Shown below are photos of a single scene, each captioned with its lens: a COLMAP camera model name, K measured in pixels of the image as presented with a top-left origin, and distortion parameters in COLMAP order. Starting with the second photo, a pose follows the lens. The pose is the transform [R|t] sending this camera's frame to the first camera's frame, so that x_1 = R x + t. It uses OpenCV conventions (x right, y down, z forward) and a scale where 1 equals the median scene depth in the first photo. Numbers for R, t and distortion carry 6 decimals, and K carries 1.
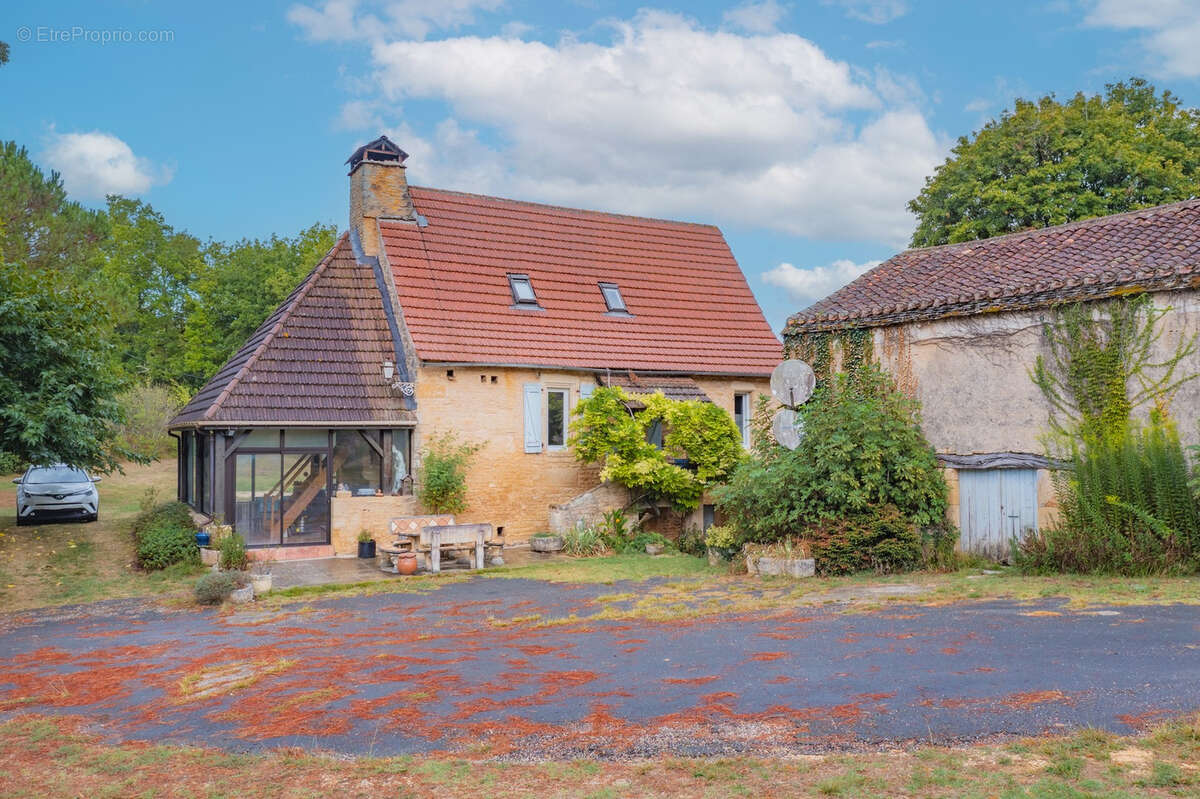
lens RADIAL K [[961.7, 0, 600.0], [0, 961.7, 399.5], [0, 0, 1]] dist [-0.056135, 0.150127]
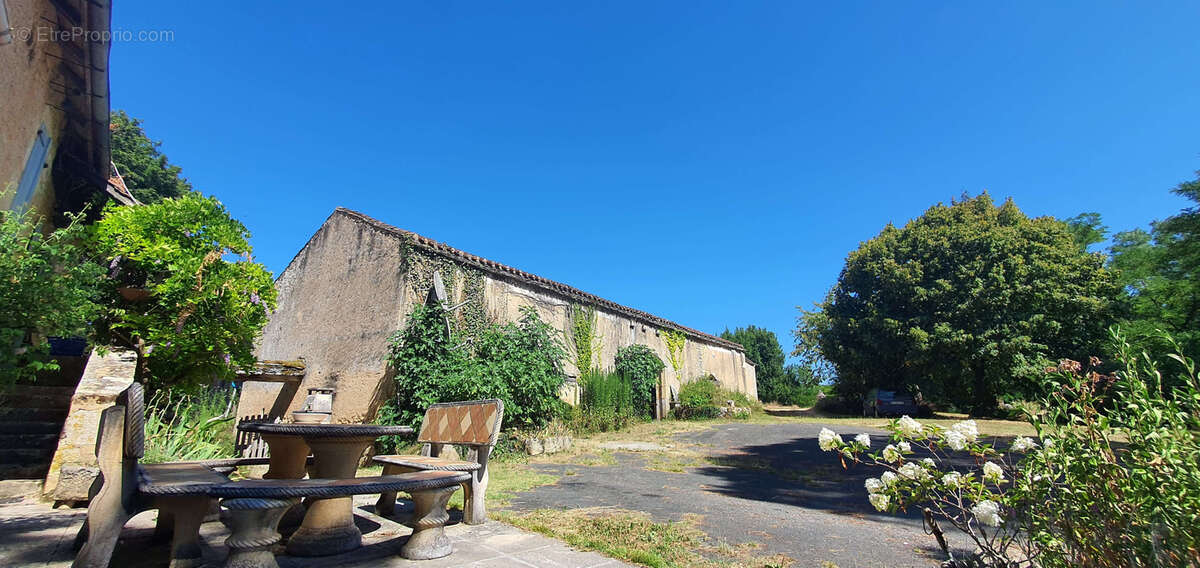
lens RADIAL K [[479.4, 0, 601.2], [0, 479.4, 276.6], [0, 0, 1]] dist [-0.000702, -0.000584]
pose [[-0.284030, 0.292355, 0.913157, -0.363587], [-0.031597, 0.949009, -0.313662, 0.132272], [-0.958295, -0.117943, -0.260310, 0.923035]]
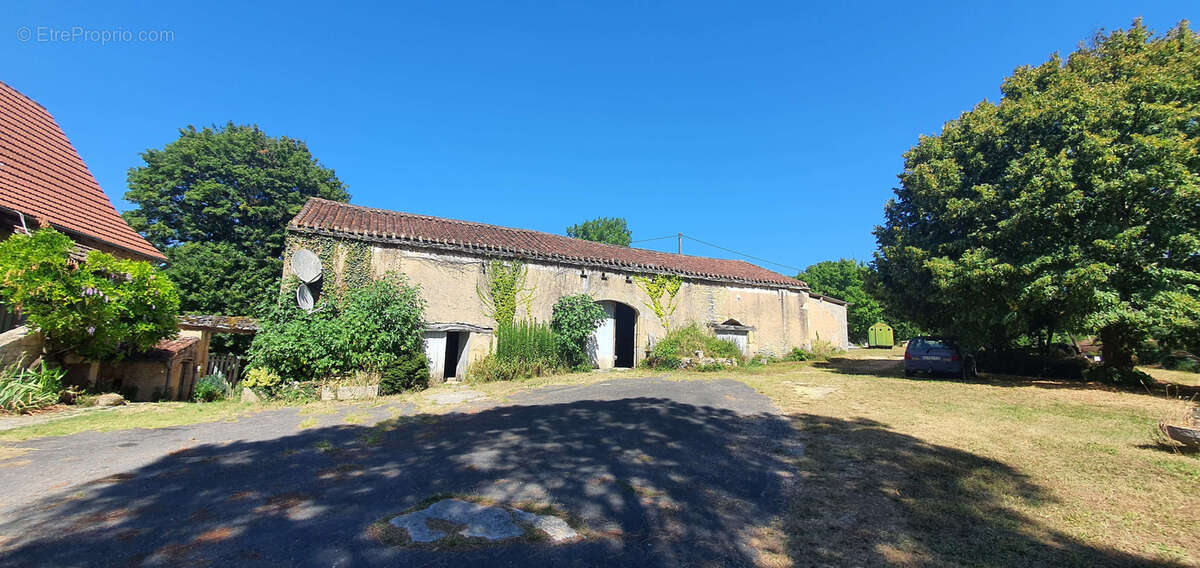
lens RADIAL K [[479.4, 0, 601.2], [0, 479.4, 276.6], [0, 0, 1]] dist [-0.000702, -0.000584]
pose [[0.179454, 0.169391, 0.969073, -0.381550], [-0.064513, 0.984970, -0.160223, 0.078325], [-0.981649, -0.033765, 0.187685, 0.422828]]
